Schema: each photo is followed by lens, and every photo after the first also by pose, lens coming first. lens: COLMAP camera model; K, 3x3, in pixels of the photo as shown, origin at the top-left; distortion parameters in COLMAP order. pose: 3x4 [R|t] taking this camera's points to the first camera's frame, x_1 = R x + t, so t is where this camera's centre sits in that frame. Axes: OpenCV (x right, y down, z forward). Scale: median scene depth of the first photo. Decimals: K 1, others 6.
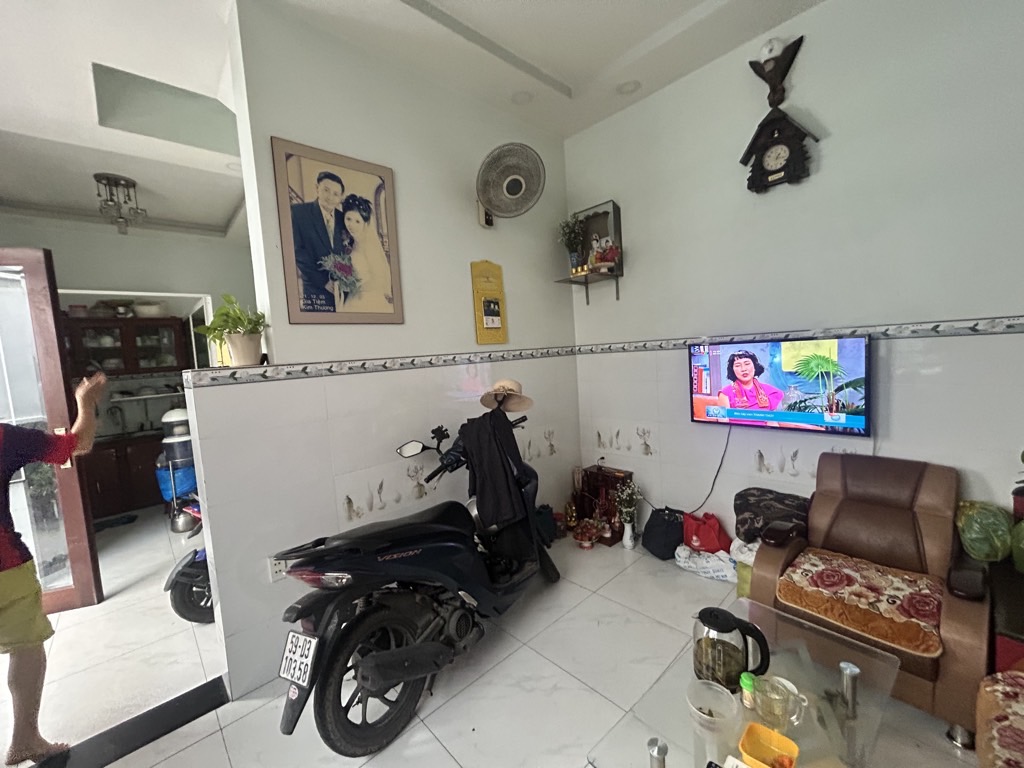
lens RADIAL K [[414.0, 0, 516.4], [0, 414.0, 385.7], [0, 0, 1]] dist [0.002128, 0.000121]
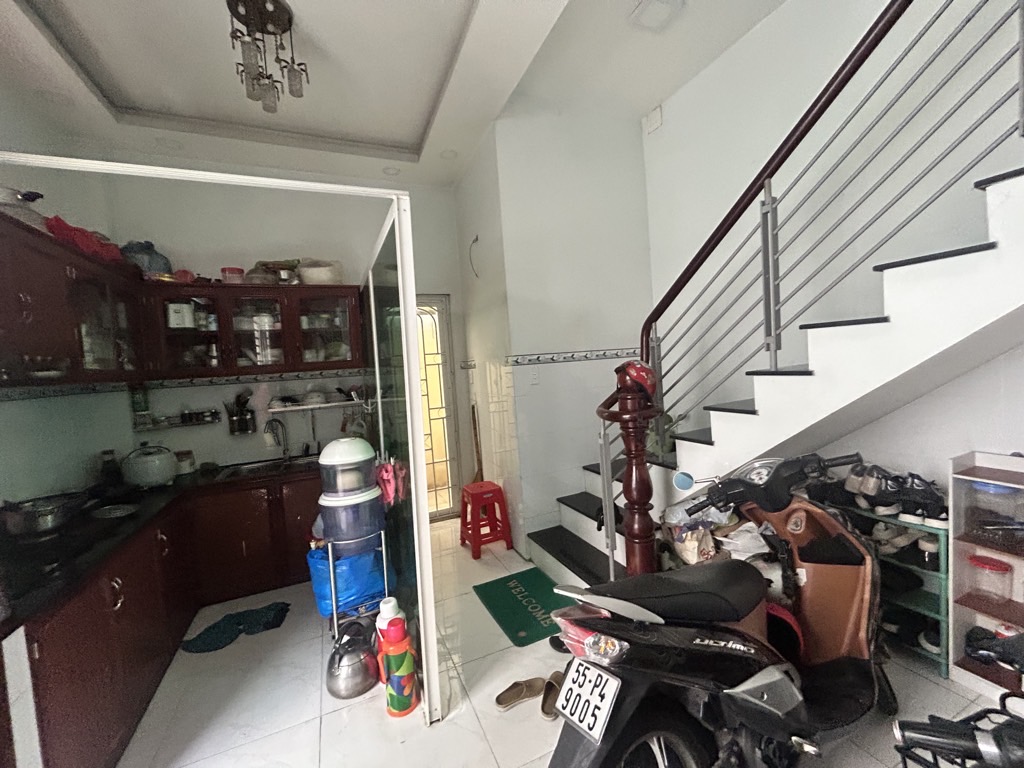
lens RADIAL K [[414.0, 0, 510.0], [0, 414.0, 380.6], [0, 0, 1]] dist [0.002128, 0.000121]
pose [[0.940436, 0.024234, -0.339107, -0.379944], [-0.025169, 0.999682, 0.001642, -0.023532], [0.339039, 0.006991, 0.940746, 0.494382]]
